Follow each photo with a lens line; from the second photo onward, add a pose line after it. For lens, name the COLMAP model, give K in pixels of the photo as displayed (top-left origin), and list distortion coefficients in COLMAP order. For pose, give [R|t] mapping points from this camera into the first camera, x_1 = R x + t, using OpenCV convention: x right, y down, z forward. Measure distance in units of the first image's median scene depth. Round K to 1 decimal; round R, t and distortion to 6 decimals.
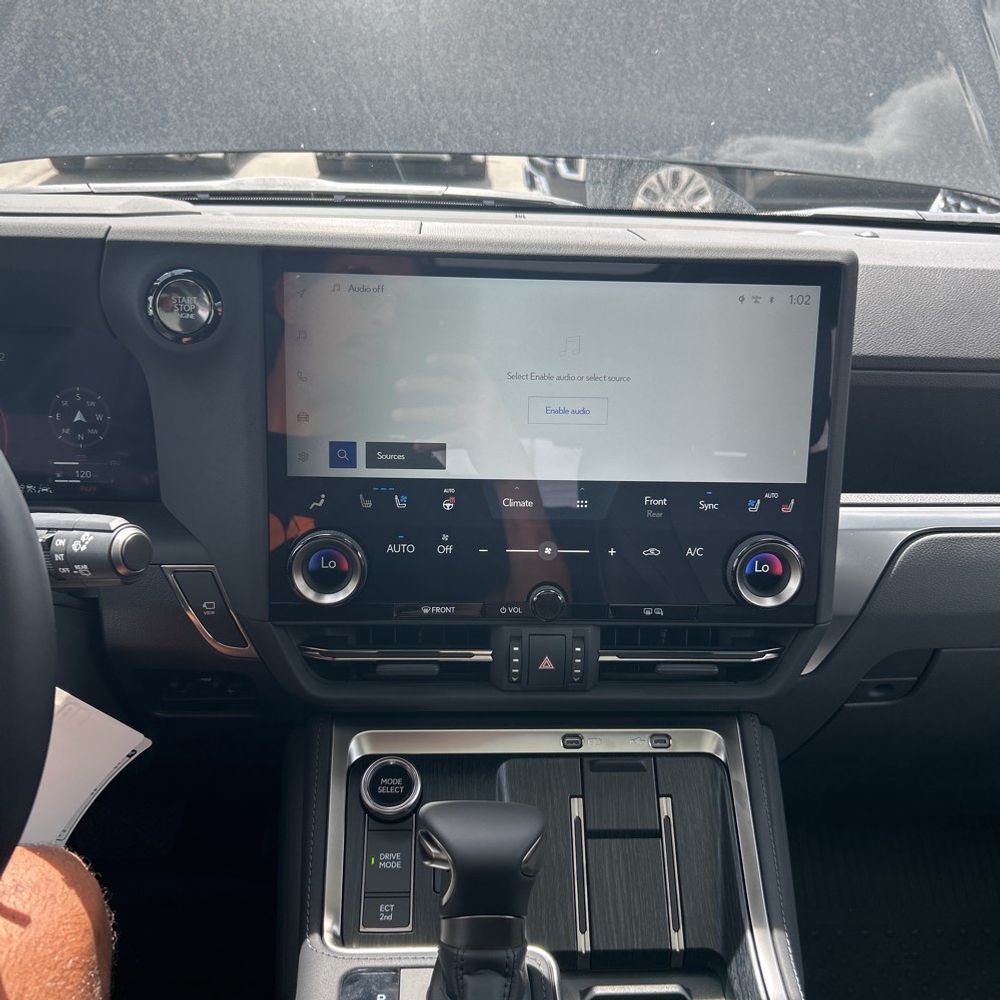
lens RADIAL K [[1048.4, 0, 500.0], [0, 1048.4, 500.0], [0, 0, 1]] dist [0.102938, -0.176612]
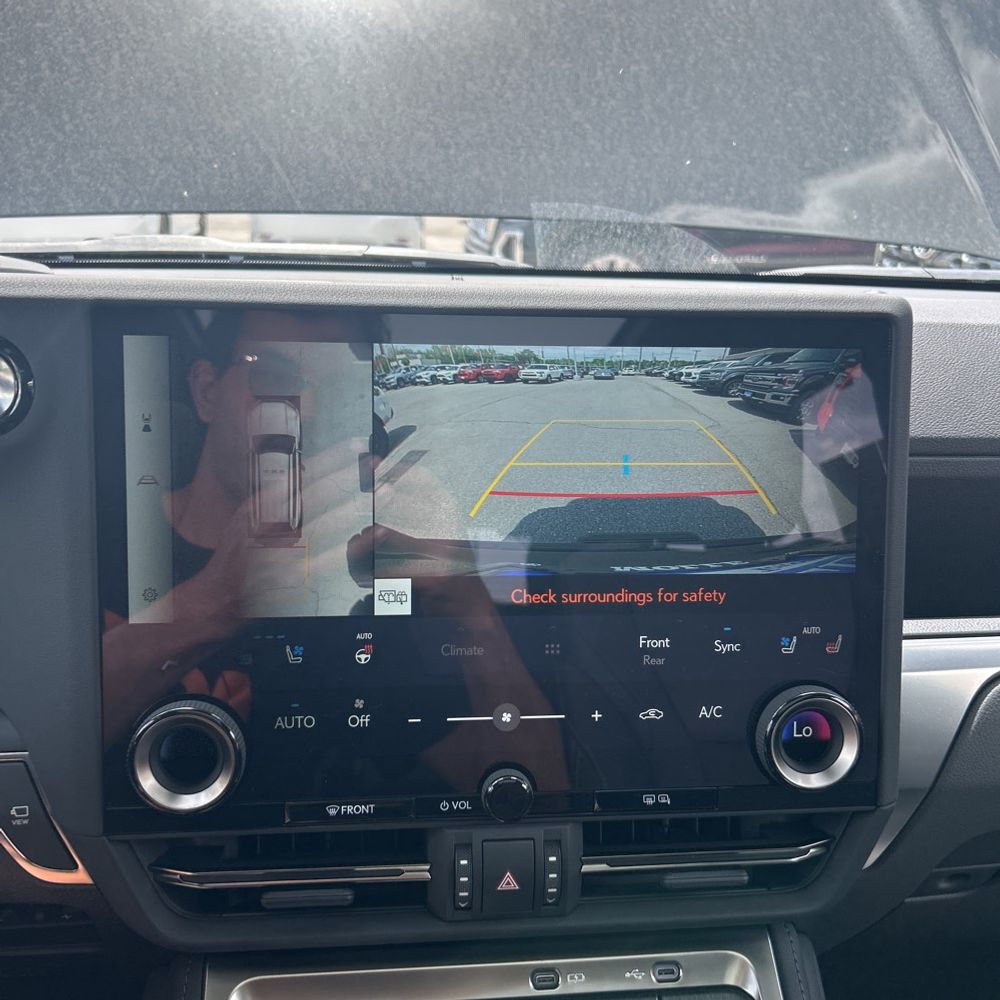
lens RADIAL K [[1010.7, 0, 490.9], [0, 1010.7, 474.2], [0, 0, 1]] dist [0.018255, 0.001611]
pose [[0.998697, -0.020245, 0.046841, 0.004436], [0.025054, 0.994213, -0.104468, -0.028153], [-0.044455, 0.105505, 0.993425, 0.198122]]
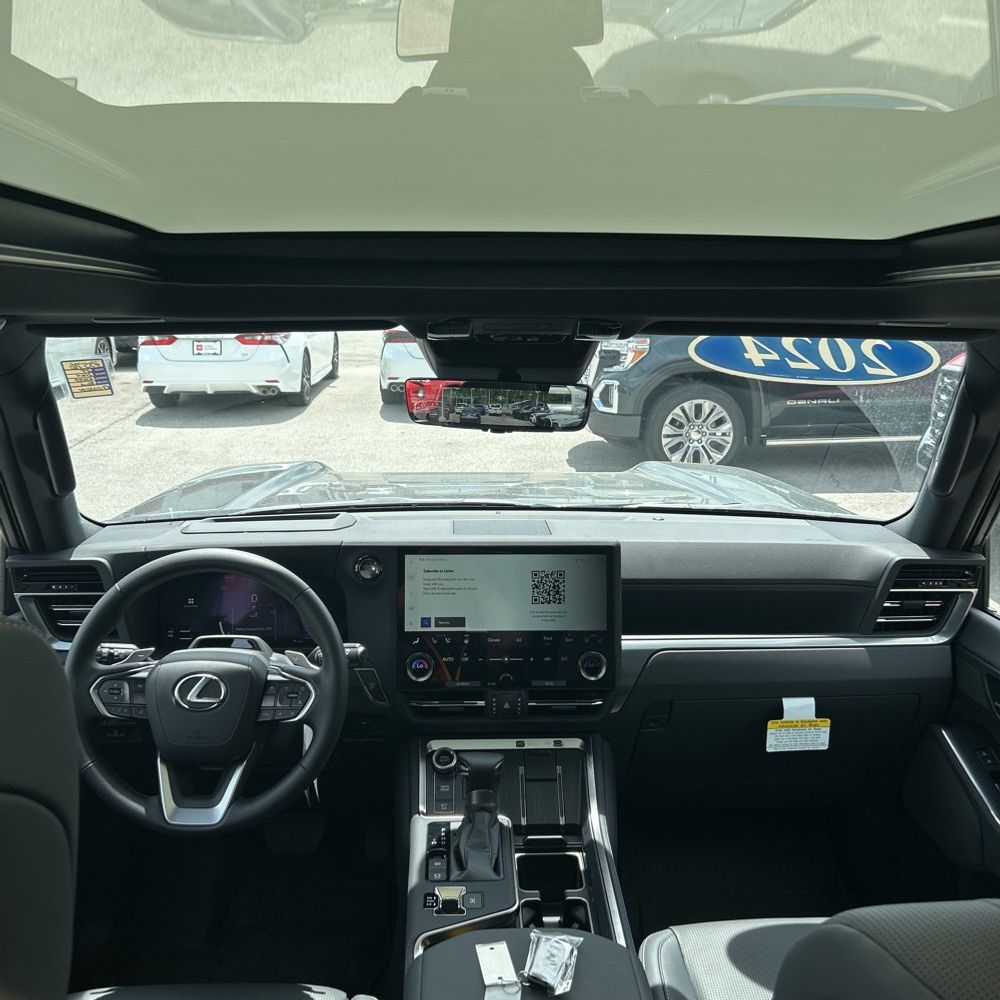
lens RADIAL K [[1010.7, 0, 490.9], [0, 1010.7, 474.2], [0, 0, 1]] dist [0.018255, 0.001611]
pose [[0.998566, -0.027239, -0.046094, 0.086206], [0.015670, 0.971901, -0.234869, 0.120484], [0.051197, 0.233810, 0.970933, -0.949296]]
